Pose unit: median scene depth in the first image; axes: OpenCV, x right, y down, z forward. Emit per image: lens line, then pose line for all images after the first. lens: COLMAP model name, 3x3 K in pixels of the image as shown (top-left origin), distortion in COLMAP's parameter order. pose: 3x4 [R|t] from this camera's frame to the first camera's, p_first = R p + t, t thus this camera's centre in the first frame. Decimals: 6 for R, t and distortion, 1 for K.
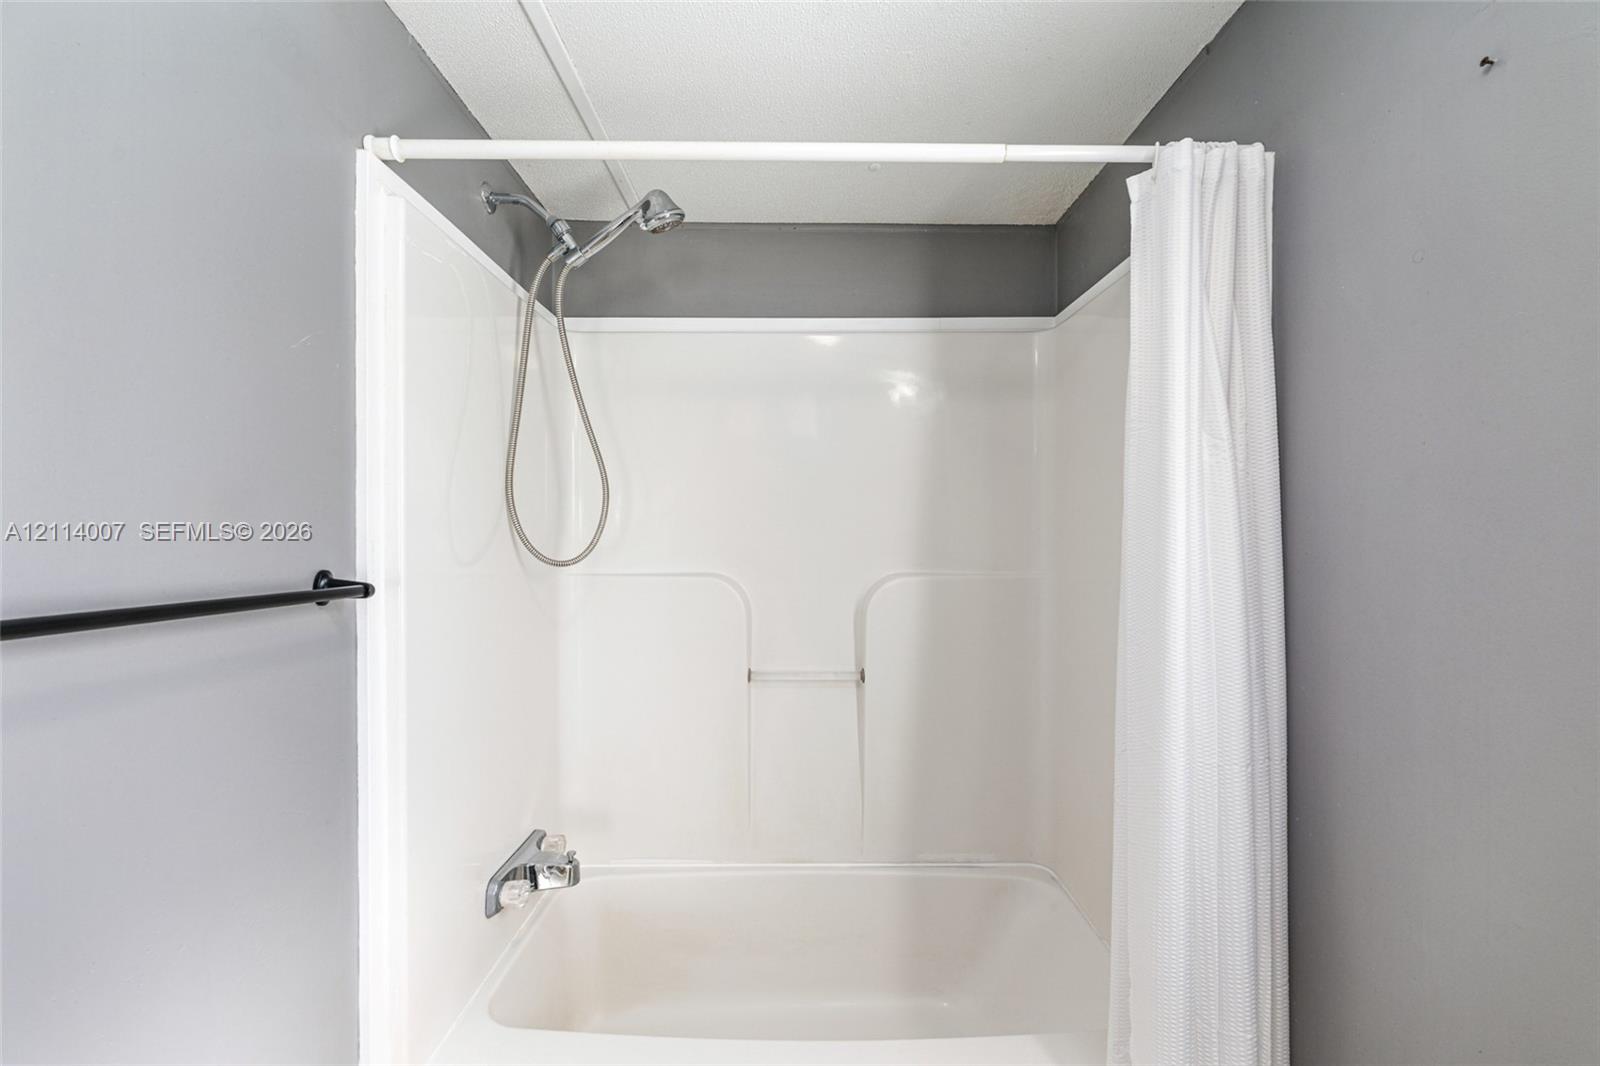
lens RADIAL K [[673.3, 0, 807.9], [0, 673.3, 538.5], [0, 0, 1]] dist [0.003935, 0.000294]
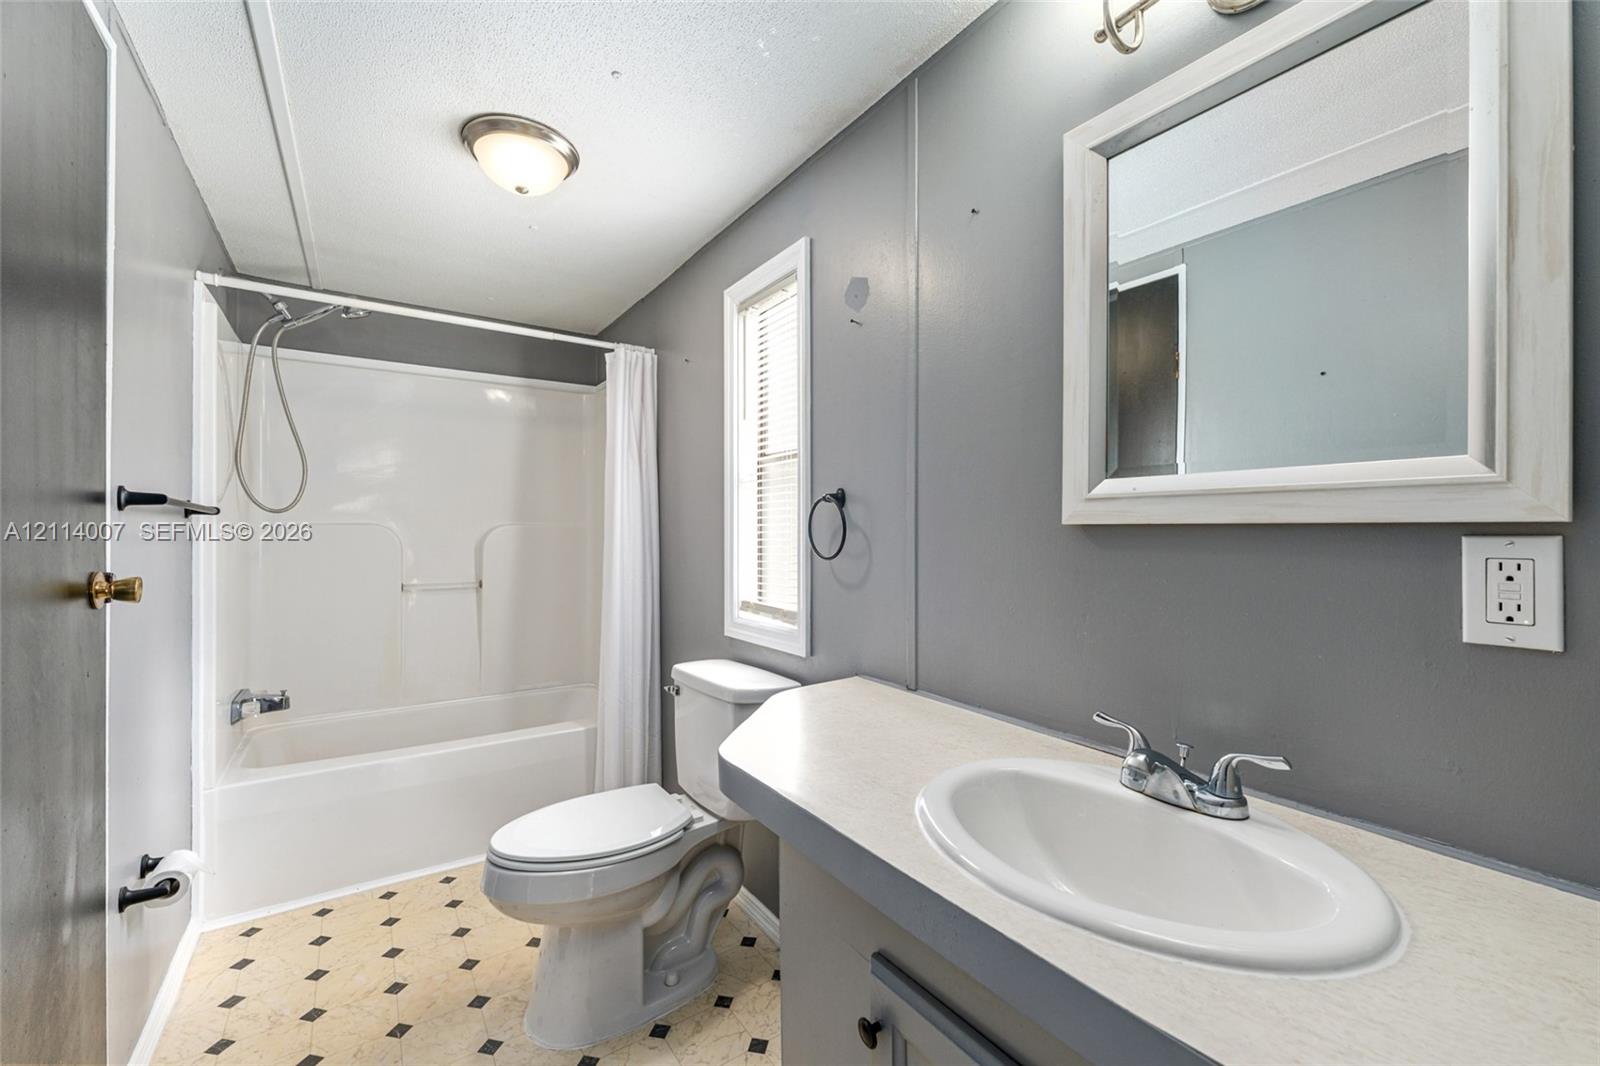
lens RADIAL K [[673.3, 0, 807.9], [0, 673.3, 538.5], [0, 0, 1]] dist [0.003935, 0.000294]
pose [[0.842465, -0.002069, 0.538748, -0.166066], [0.000629, 0.999996, 0.002857, 0.100059], [-0.538751, -0.002068, 0.842462, -1.050590]]
